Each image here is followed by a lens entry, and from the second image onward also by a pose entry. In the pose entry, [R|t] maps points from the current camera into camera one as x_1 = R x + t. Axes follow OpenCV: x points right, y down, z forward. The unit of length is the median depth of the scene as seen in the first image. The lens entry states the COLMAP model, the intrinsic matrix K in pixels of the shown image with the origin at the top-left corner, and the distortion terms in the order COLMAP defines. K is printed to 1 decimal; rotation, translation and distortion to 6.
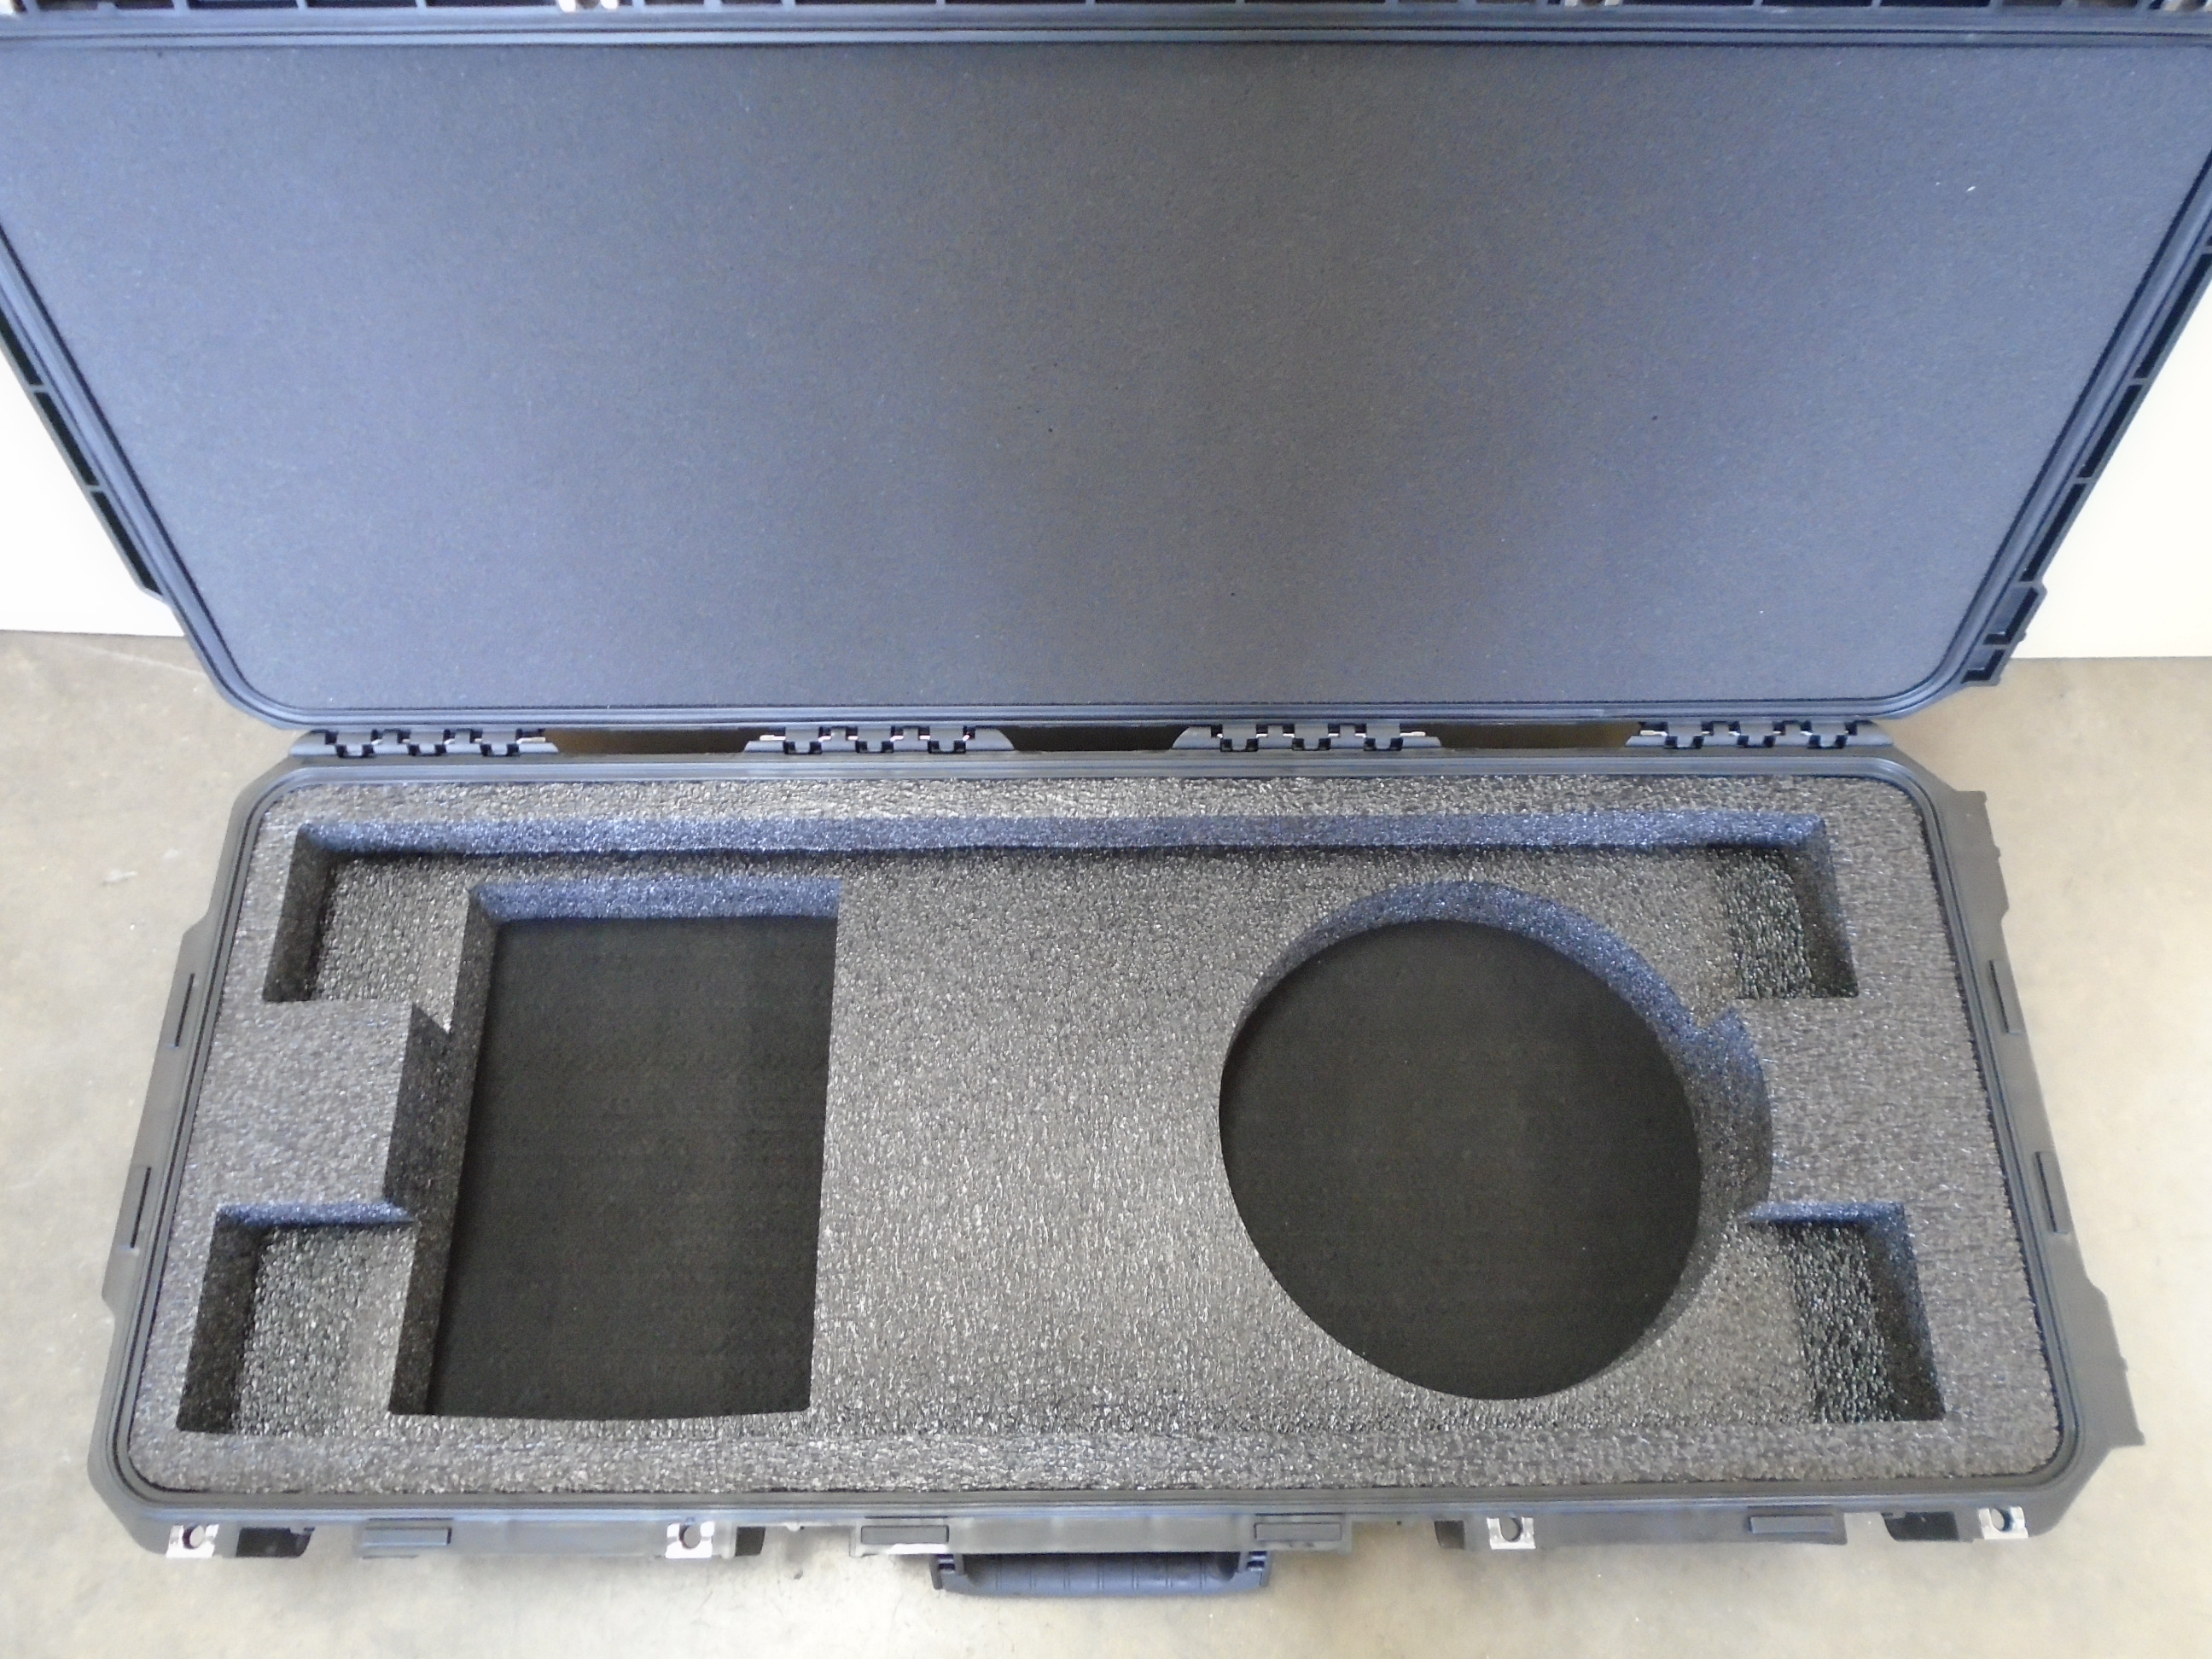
lens RADIAL K [[1714.4, 0, 1106.0], [0, 1714.4, 829.5], [0, 0, 1]] dist [-0.006433, -0.003273]
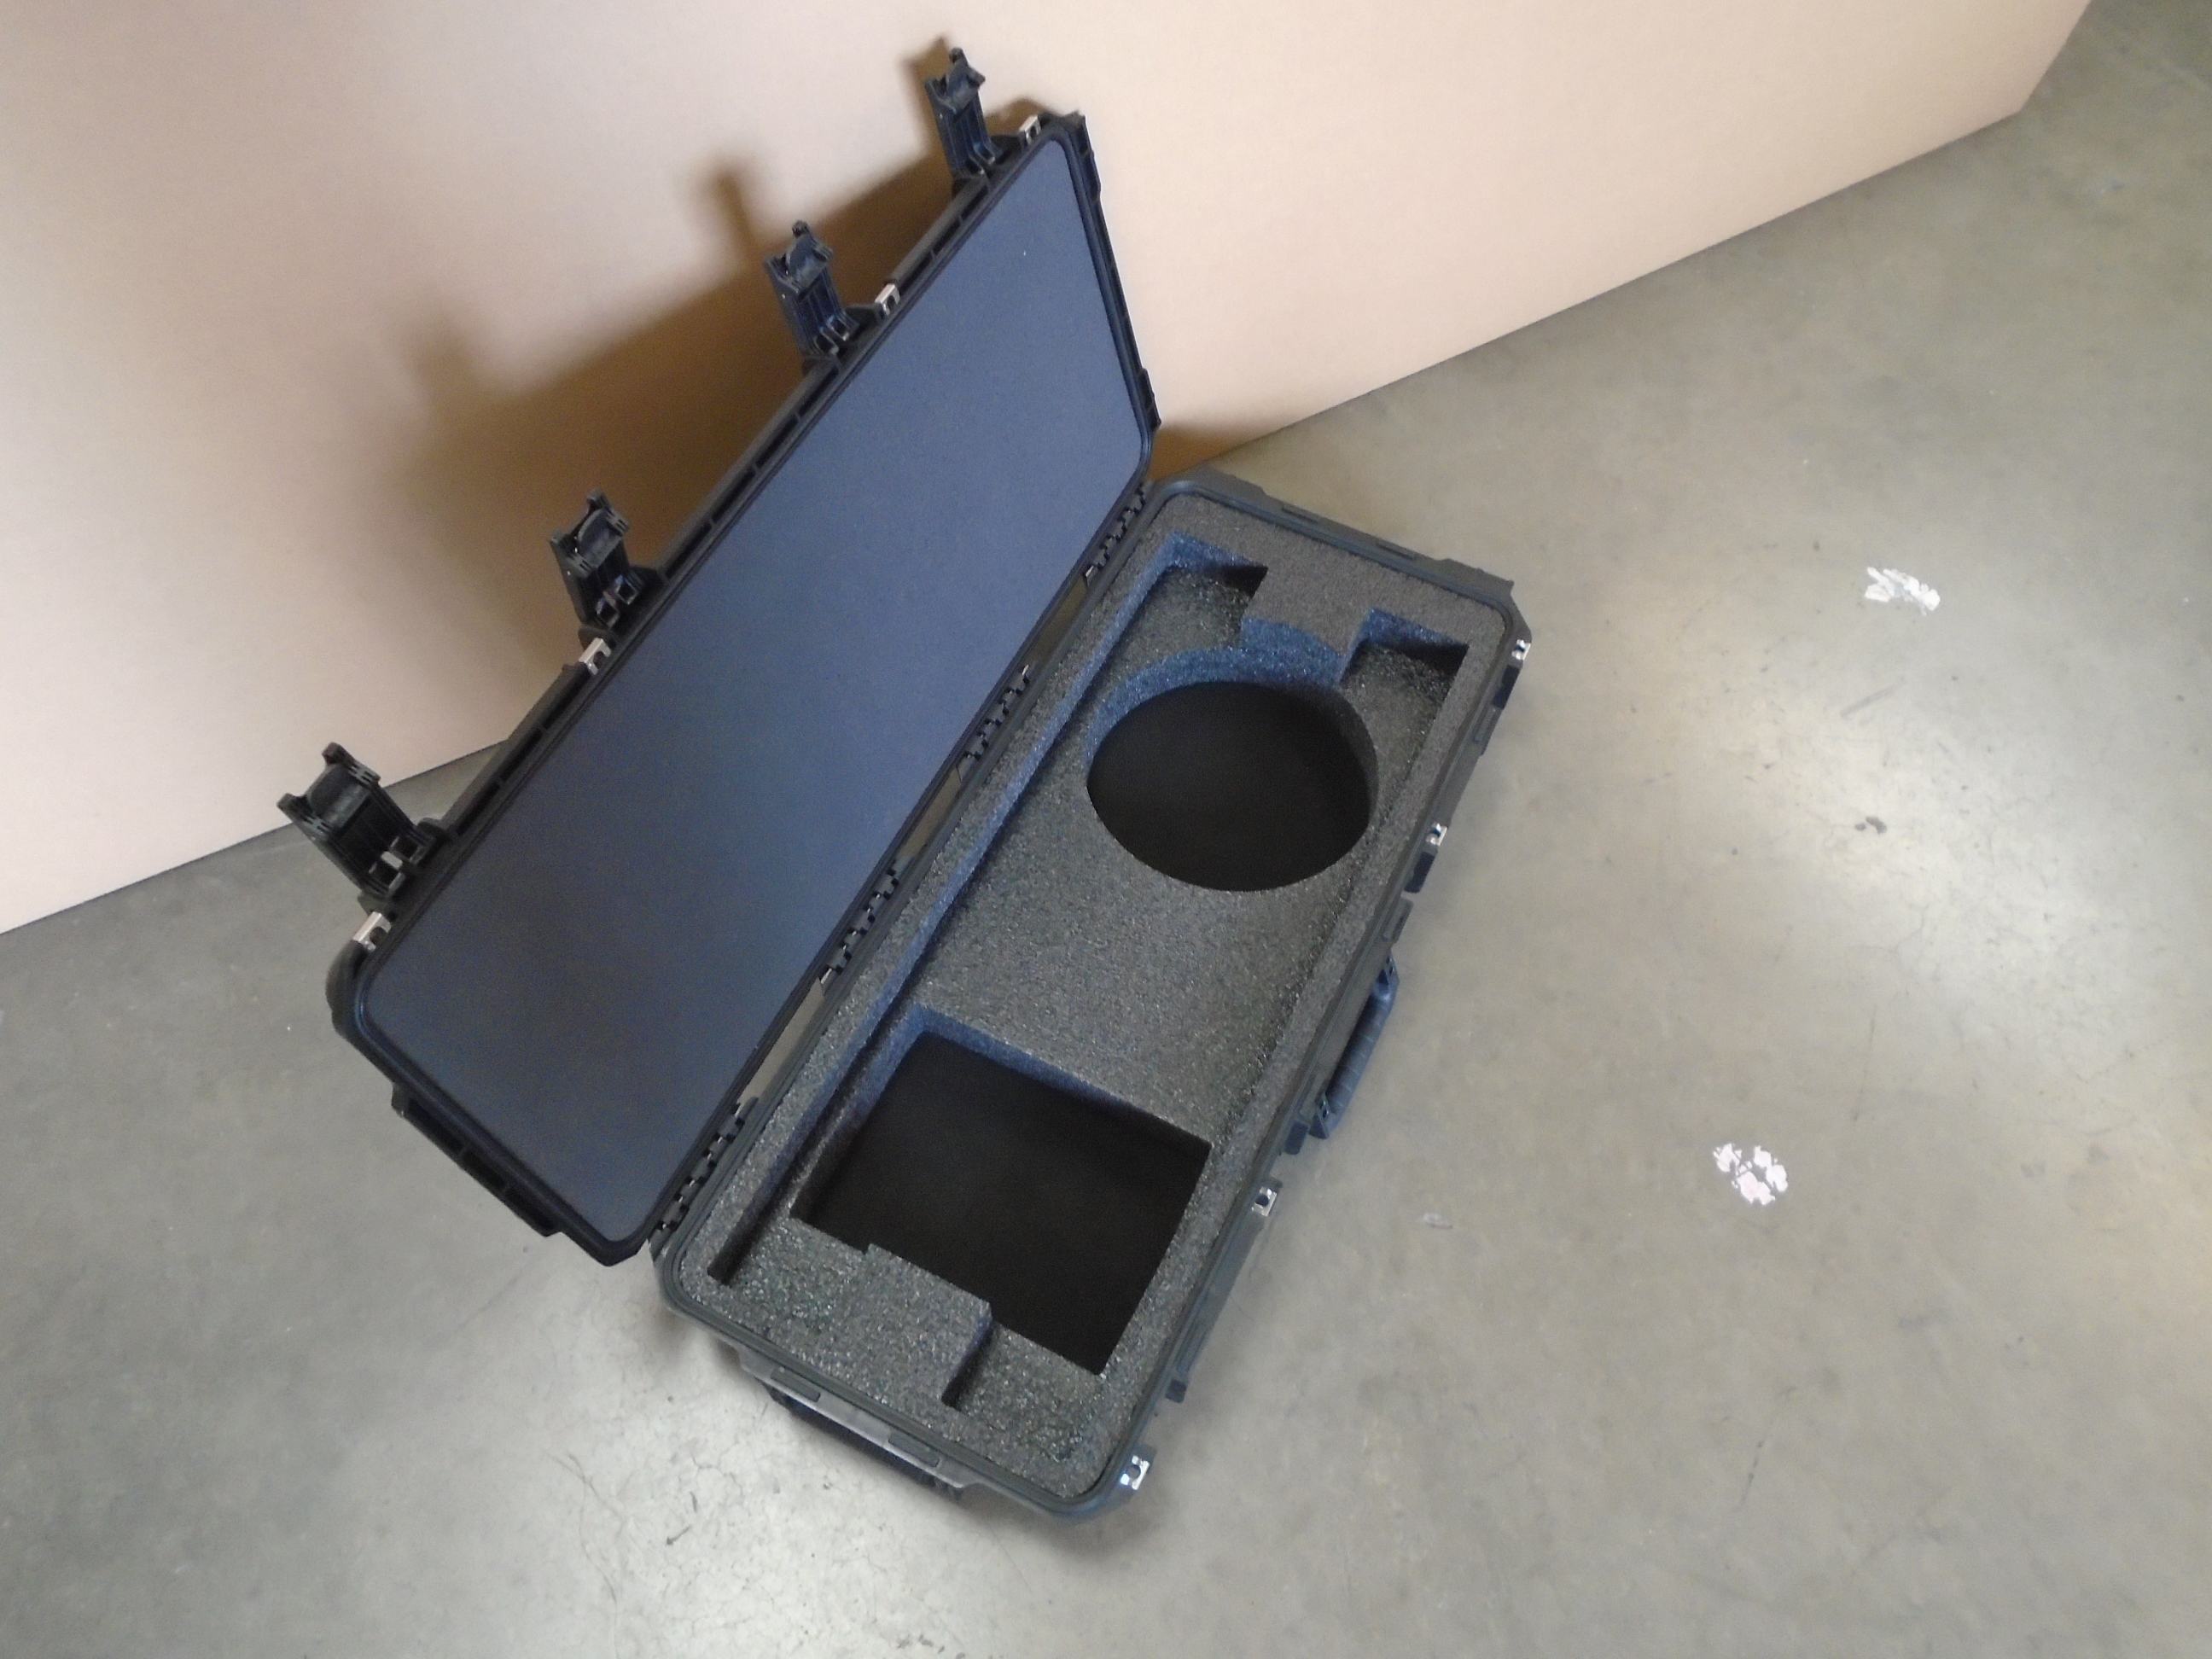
lens RADIAL K [[1612.4, 0, 1106.0], [0, 1612.4, 829.5], [0, 0, 1]] dist [0.001492, -0.003816]
pose [[0.462368, -0.770914, 0.438073, -0.621456], [0.803801, 0.572990, 0.159959, -0.160576], [-0.374326, 0.278163, 0.884593, -0.410979]]
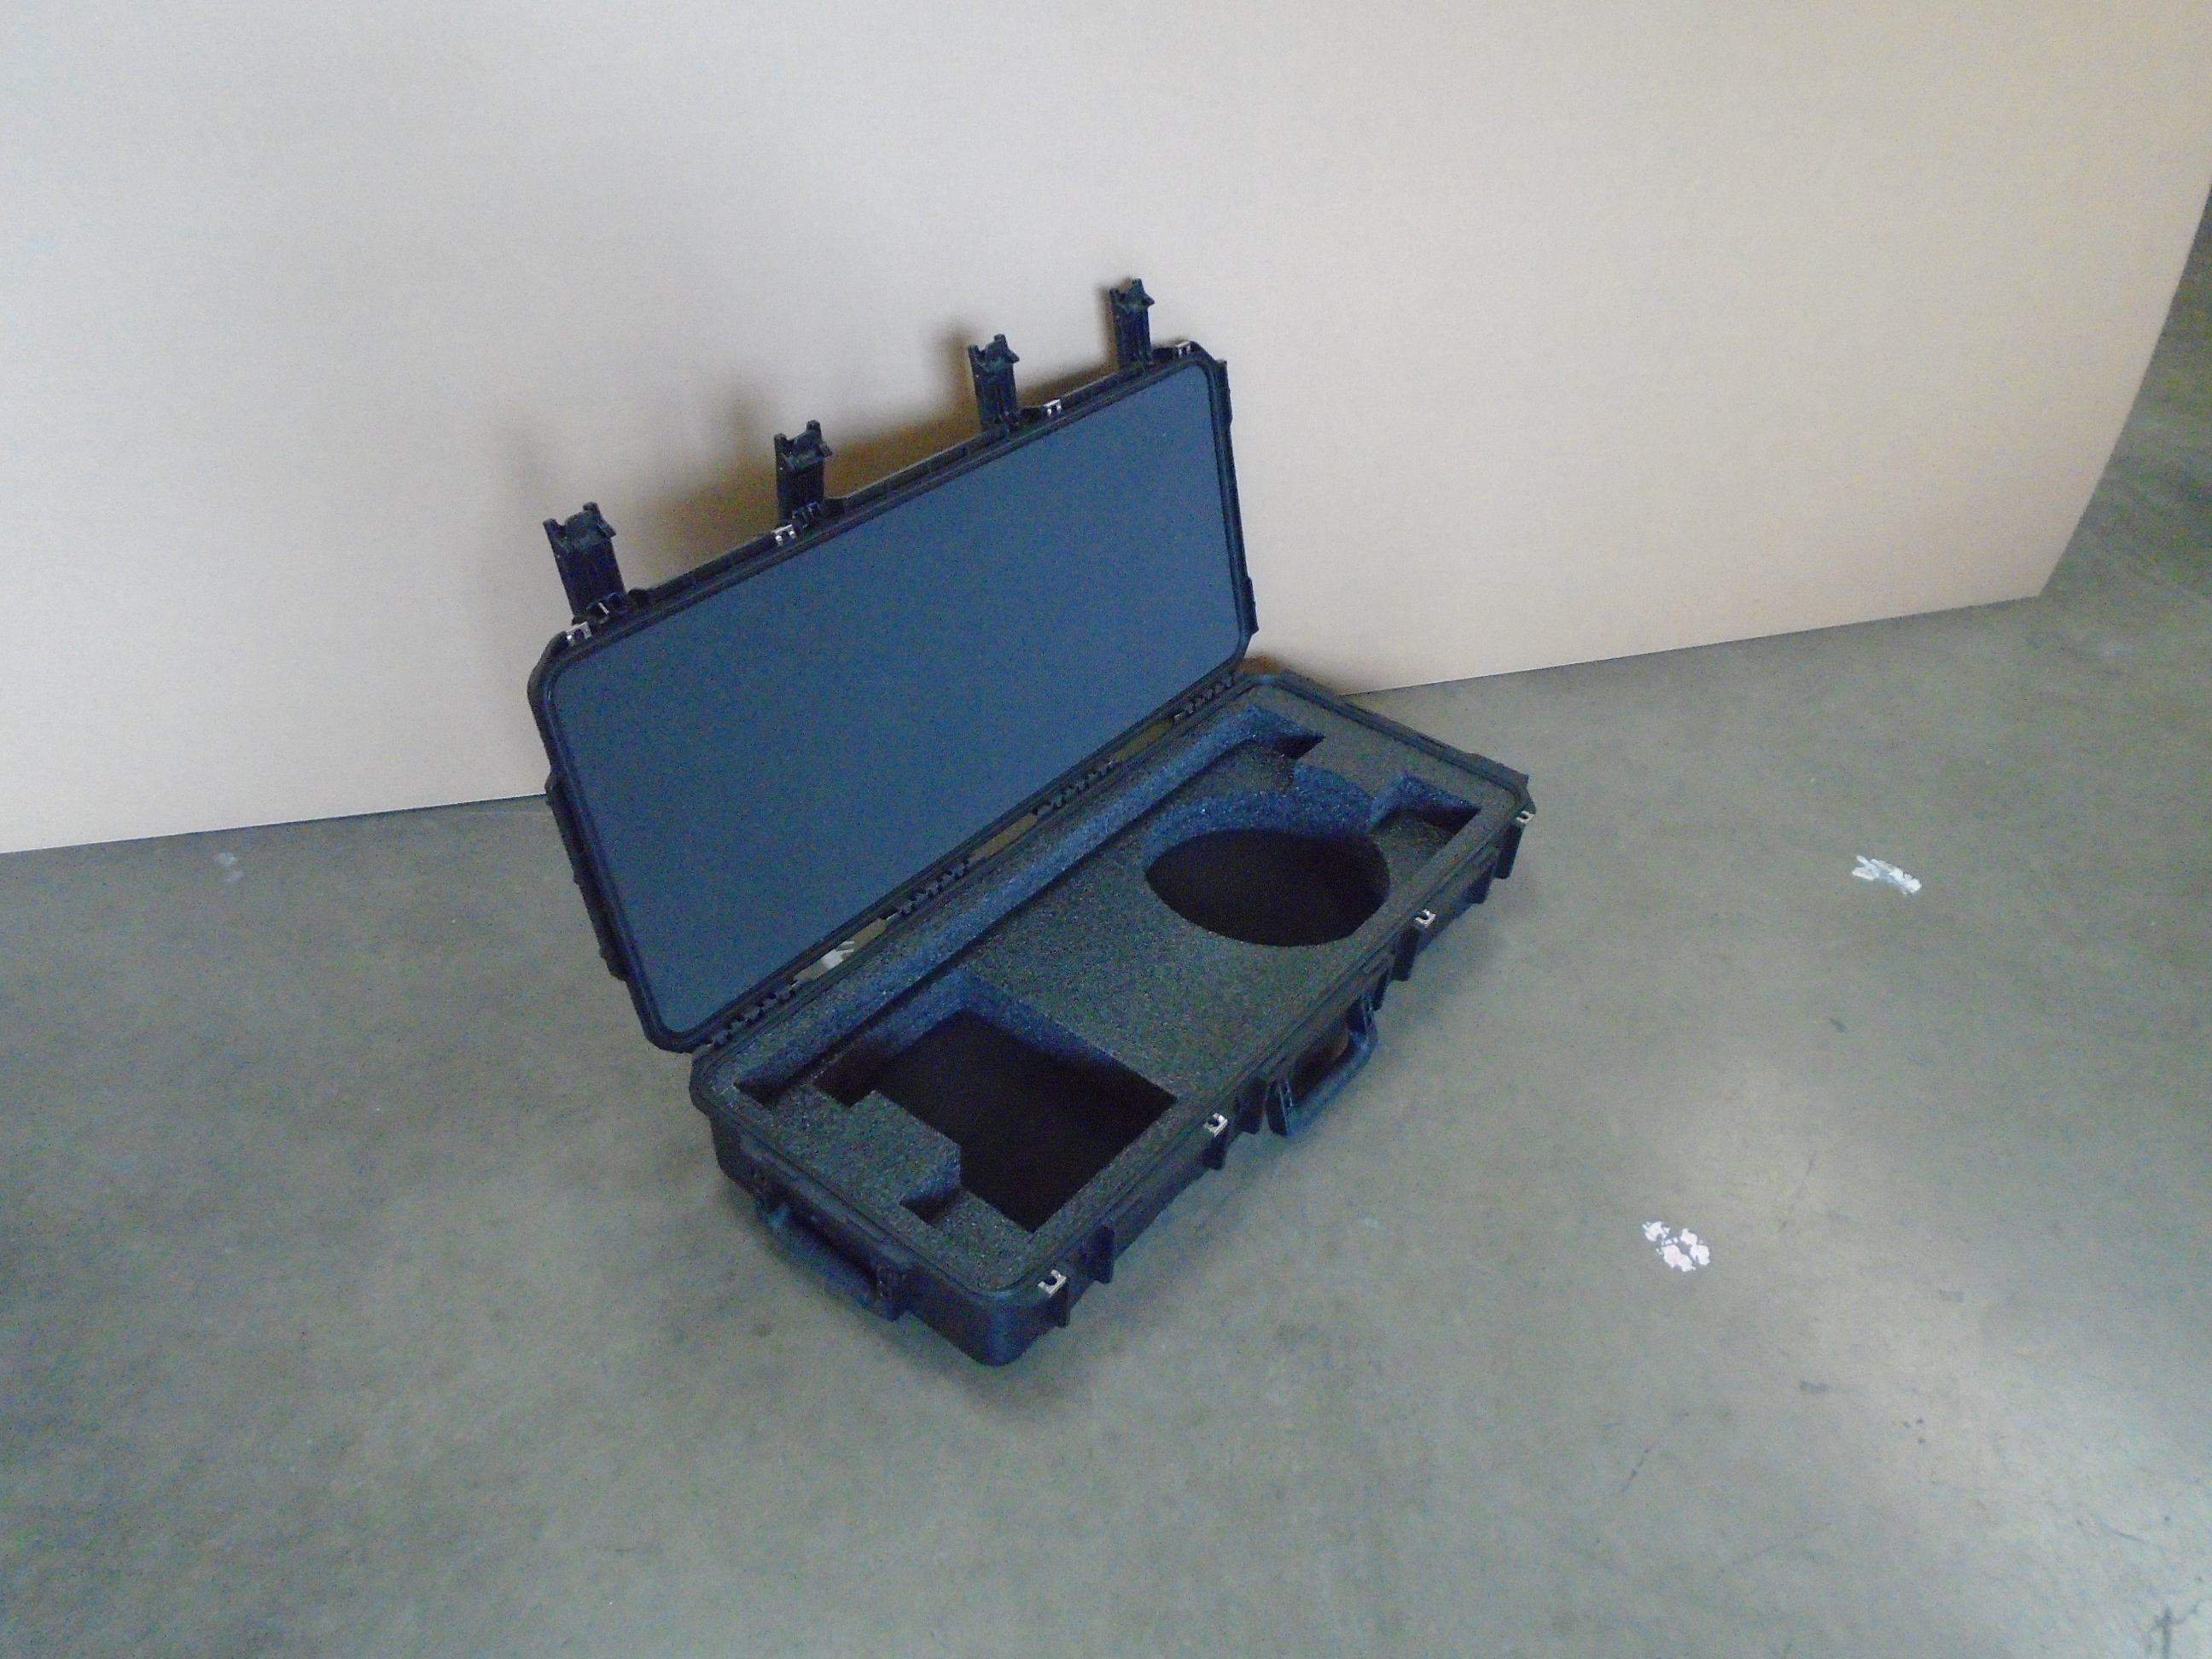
lens RADIAL K [[1638.7, 0, 1113.0], [0, 1638.7, 870.5], [0, 0, 1]] dist [-0.002950, 0.001709]
pose [[0.628988, -0.475736, 0.614857, -1.123444], [0.686779, 0.710642, -0.152714, 0.348489], [-0.364292, 0.518326, 0.773711, -0.478209]]
